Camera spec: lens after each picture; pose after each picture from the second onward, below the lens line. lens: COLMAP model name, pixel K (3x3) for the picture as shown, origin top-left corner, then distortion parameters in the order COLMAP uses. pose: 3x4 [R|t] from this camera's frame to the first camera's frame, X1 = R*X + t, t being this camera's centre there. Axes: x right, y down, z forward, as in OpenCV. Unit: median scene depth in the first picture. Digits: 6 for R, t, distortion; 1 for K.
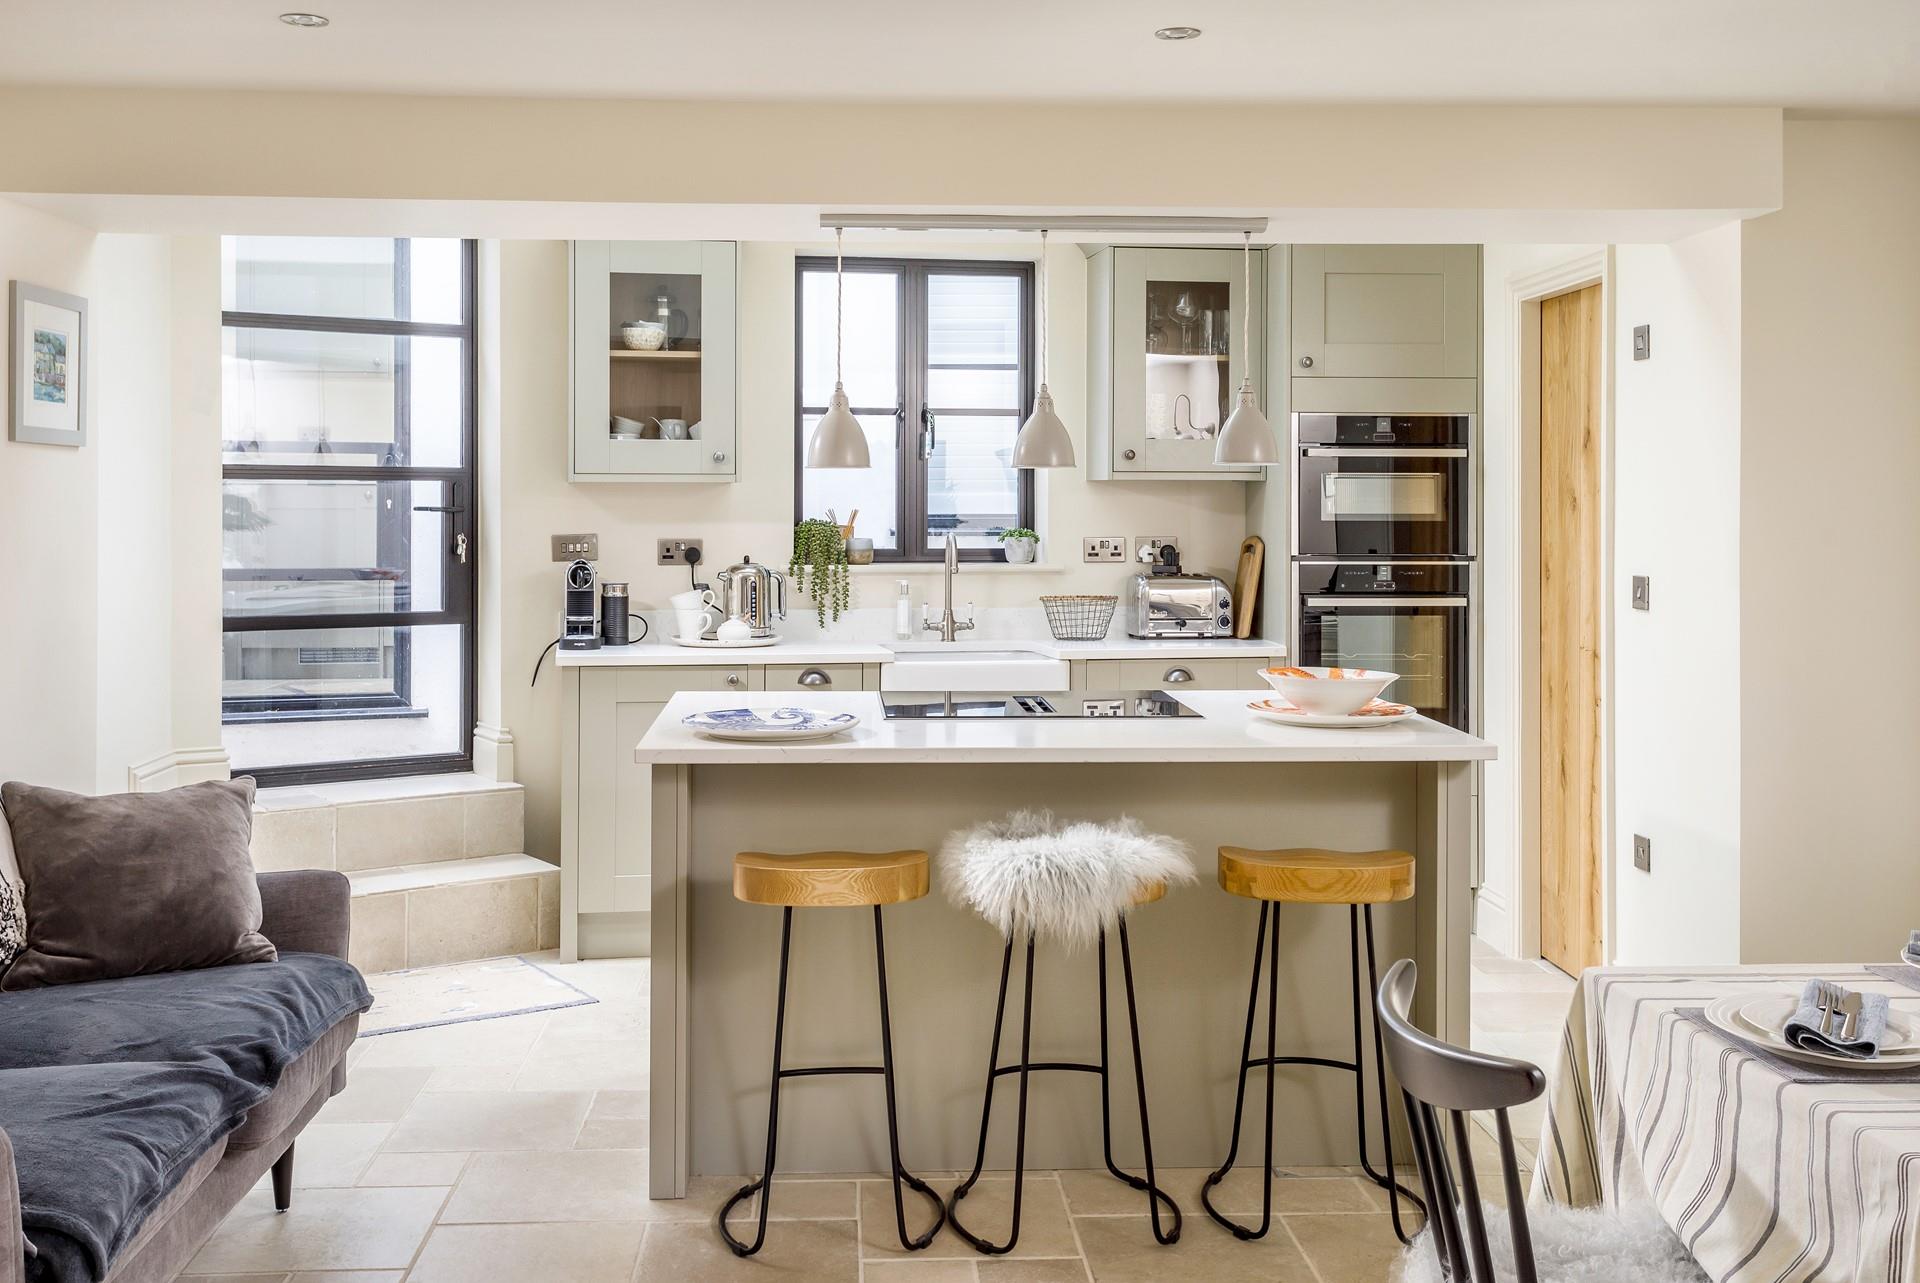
lens RADIAL K [[1725.6, 0, 960.0], [0, 1725.6, 641.5], [0, 0, 1]] dist [-0.000095, 0.010565]
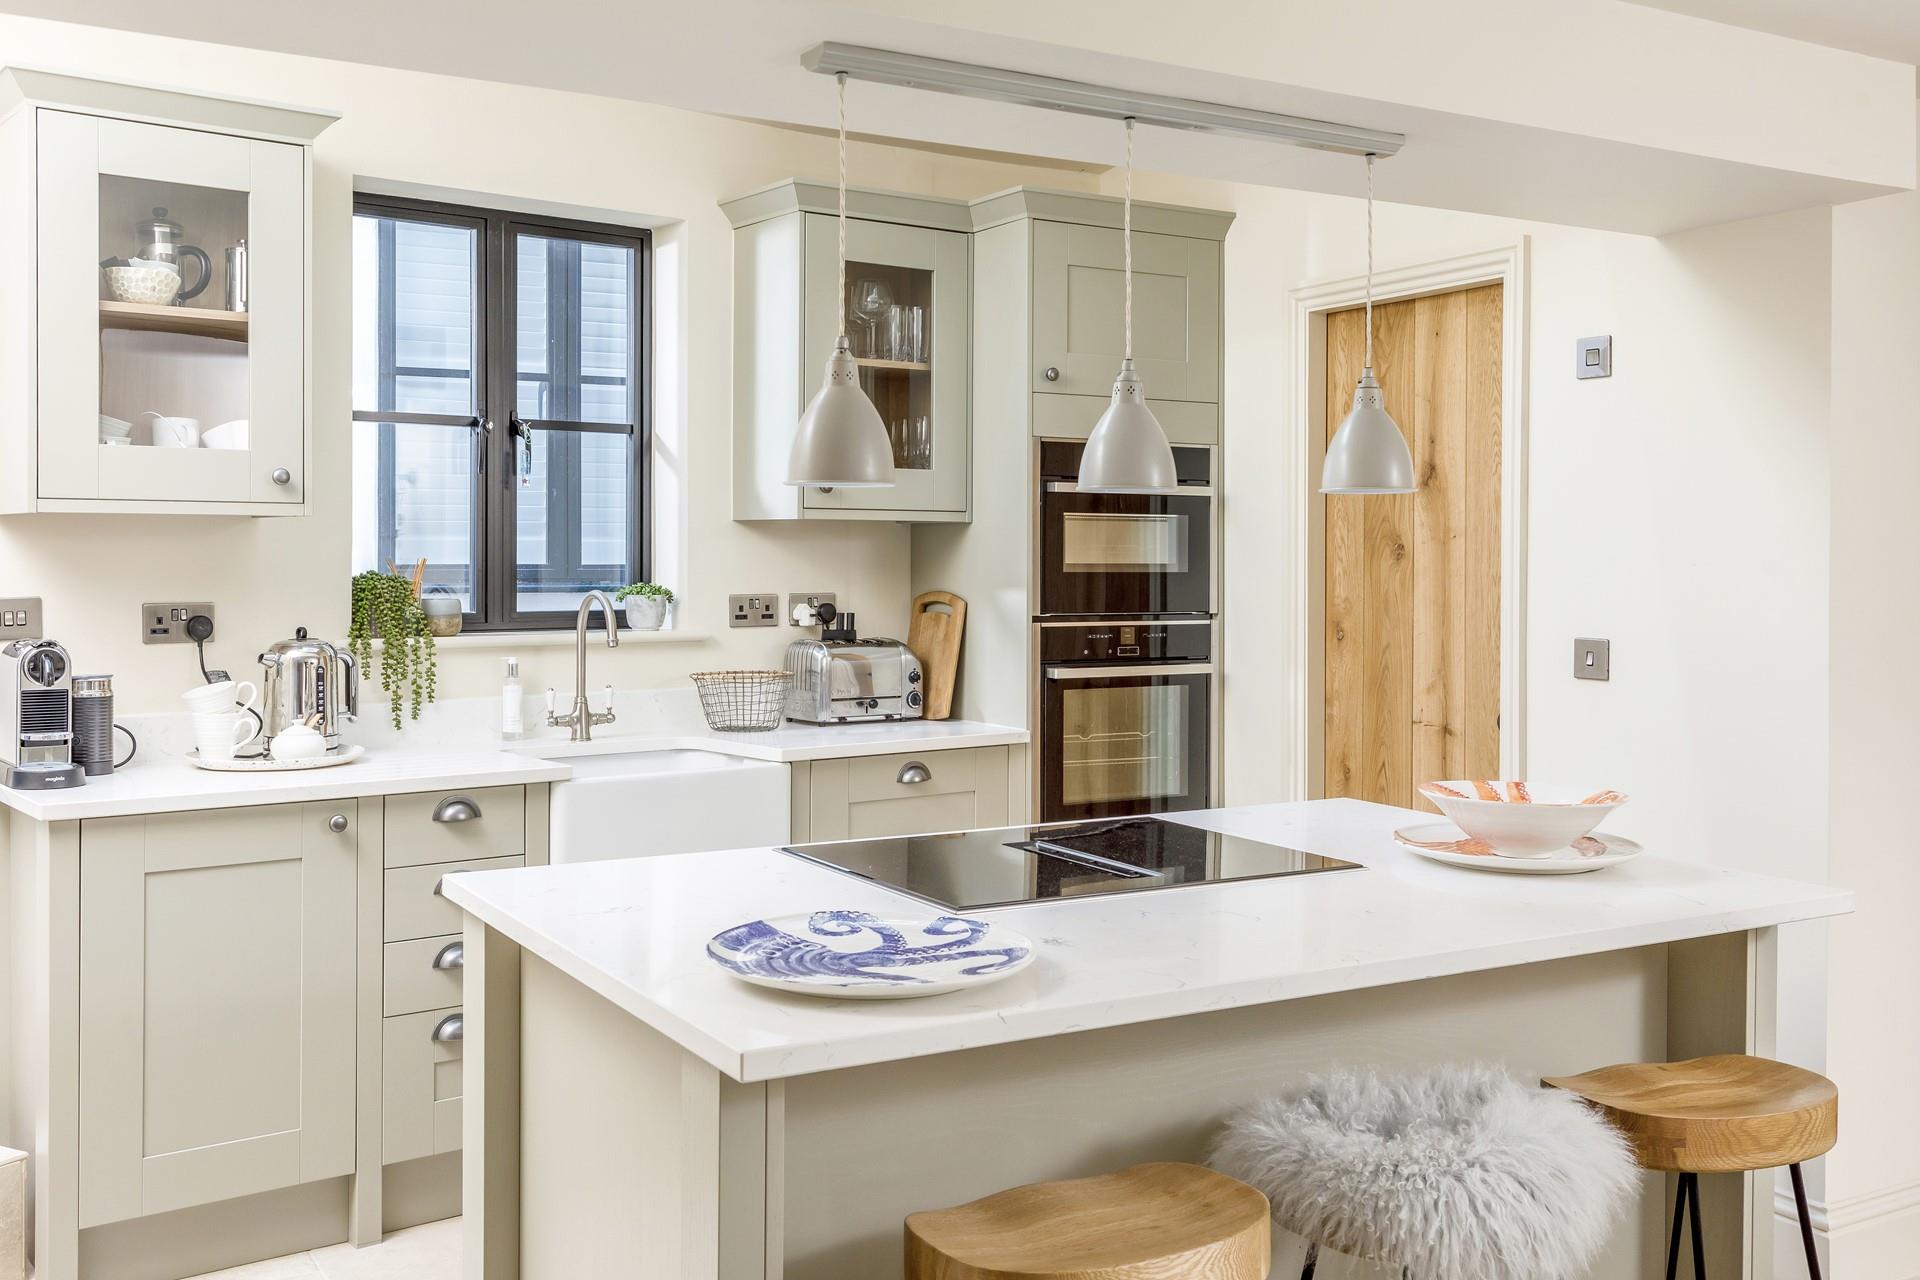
lens RADIAL K [[1725.6, 0, 960.0], [0, 1725.6, 640.0], [0, 0, 1]] dist [-0.000095, 0.010565]
pose [[0.897426, -0.019716, 0.440725, -0.184870], [0.032087, 0.999272, -0.020636, -0.022683], [-0.439997, 0.032661, 0.897405, 0.290611]]
